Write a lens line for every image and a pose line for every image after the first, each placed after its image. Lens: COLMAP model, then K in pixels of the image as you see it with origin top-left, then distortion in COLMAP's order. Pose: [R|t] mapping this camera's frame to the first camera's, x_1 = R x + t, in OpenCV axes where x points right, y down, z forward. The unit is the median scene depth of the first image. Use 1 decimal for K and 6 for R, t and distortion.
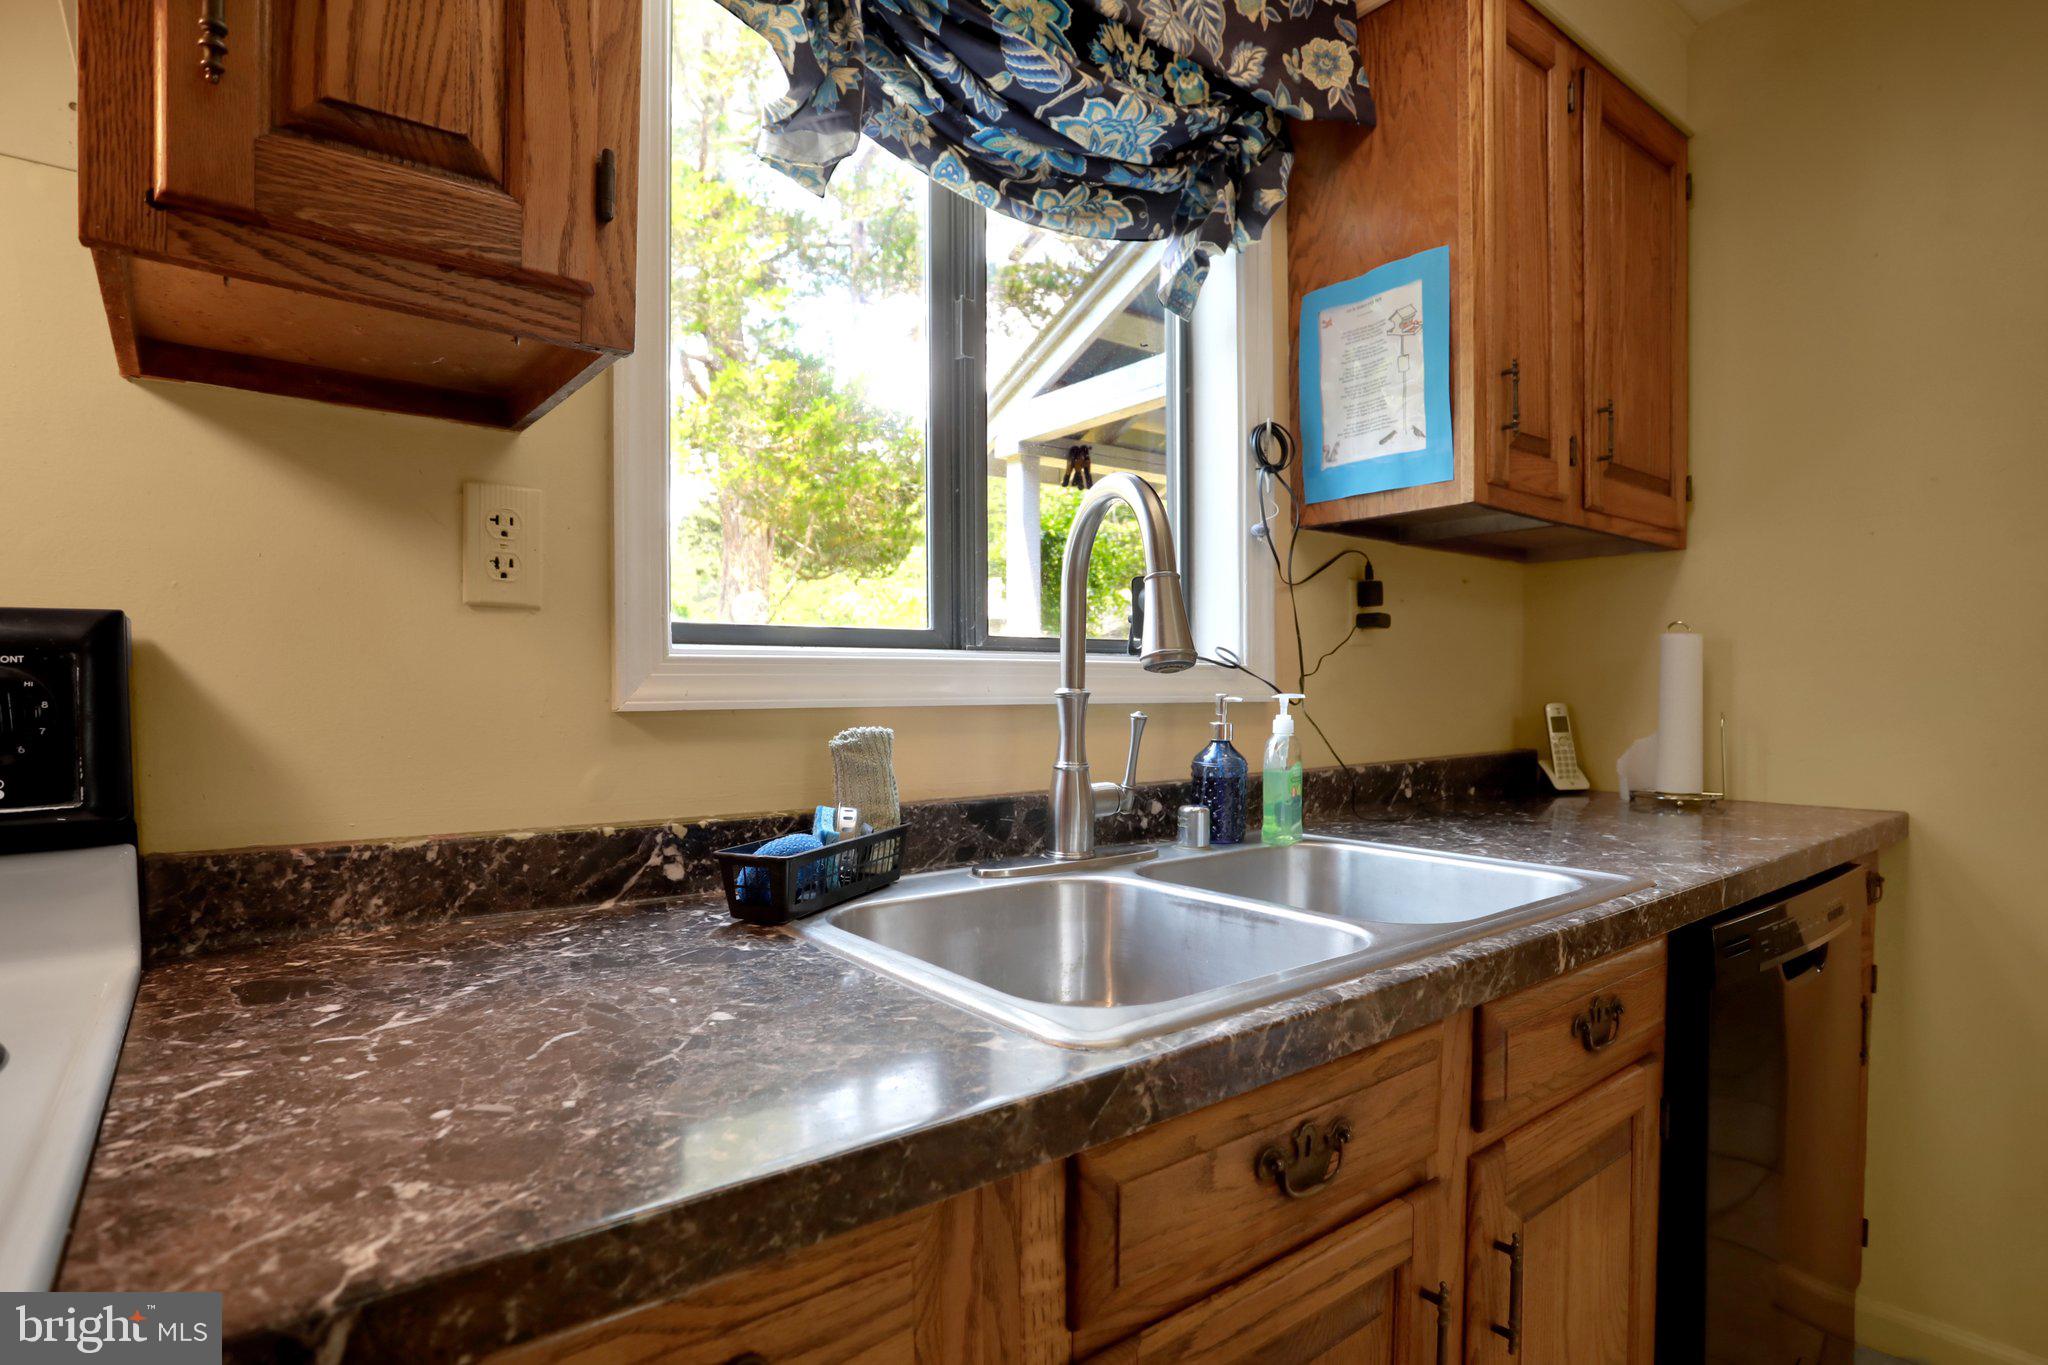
lens RADIAL K [[1063.4, 0, 1034.9], [0, 1063.4, 739.5], [0, 0, 1]] dist [-0.051041, 0.000630]
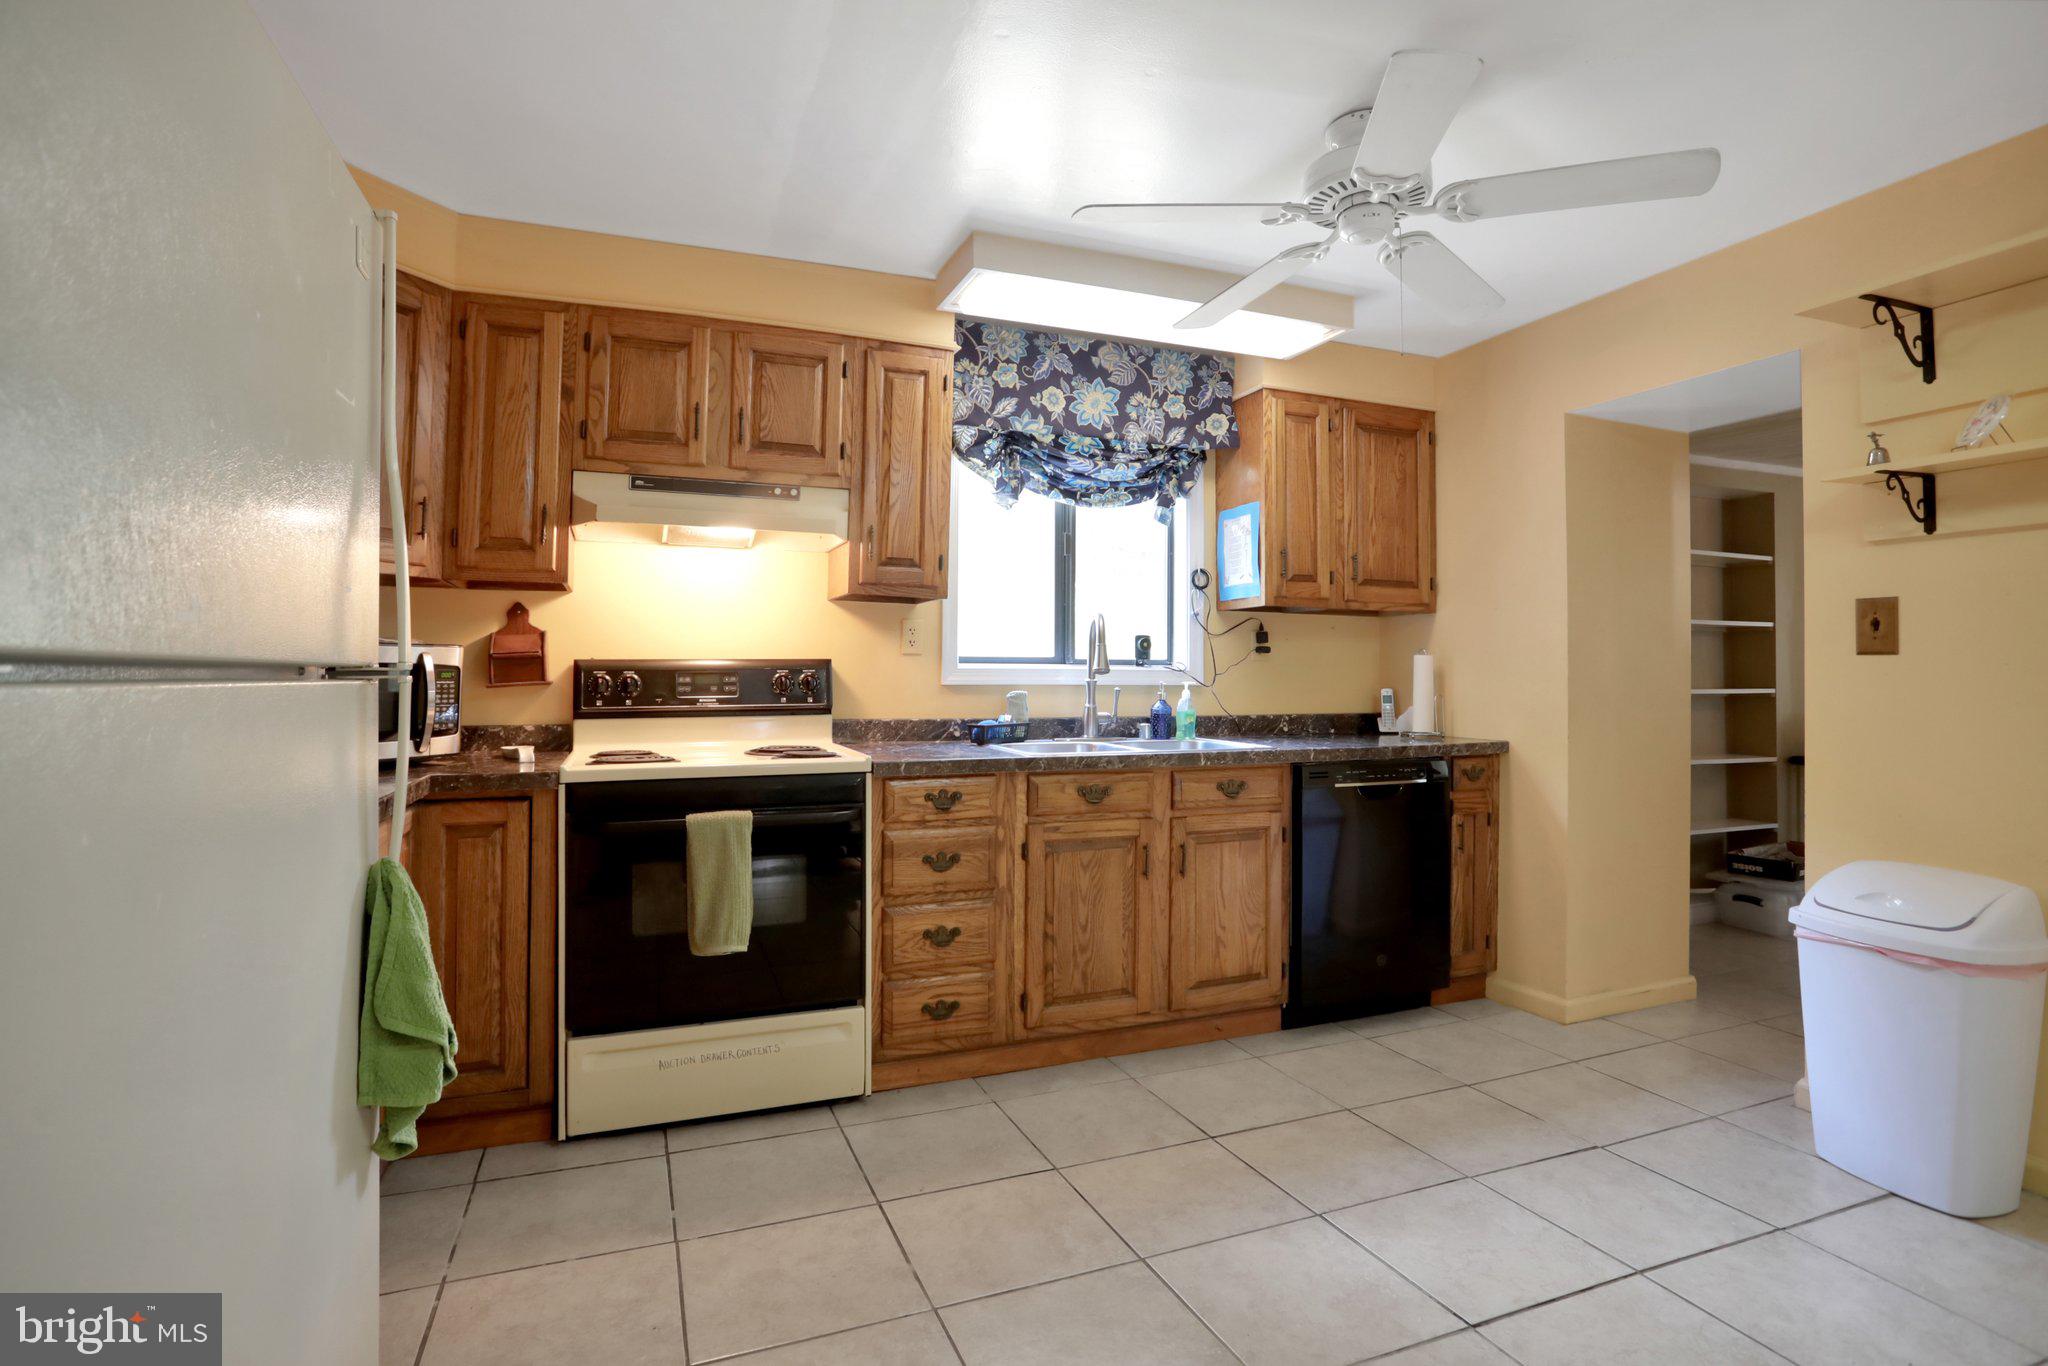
lens RADIAL K [[1004.9, 0, 1024.0], [0, 1004.9, 683.0], [0, 0, 1]] dist [-0.070146, 0.030061]
pose [[0.956000, 0.009884, -0.293199, 0.573119], [-0.022076, 0.999022, -0.038302, 0.060892], [0.292533, 0.043090, 0.955284, -1.434262]]
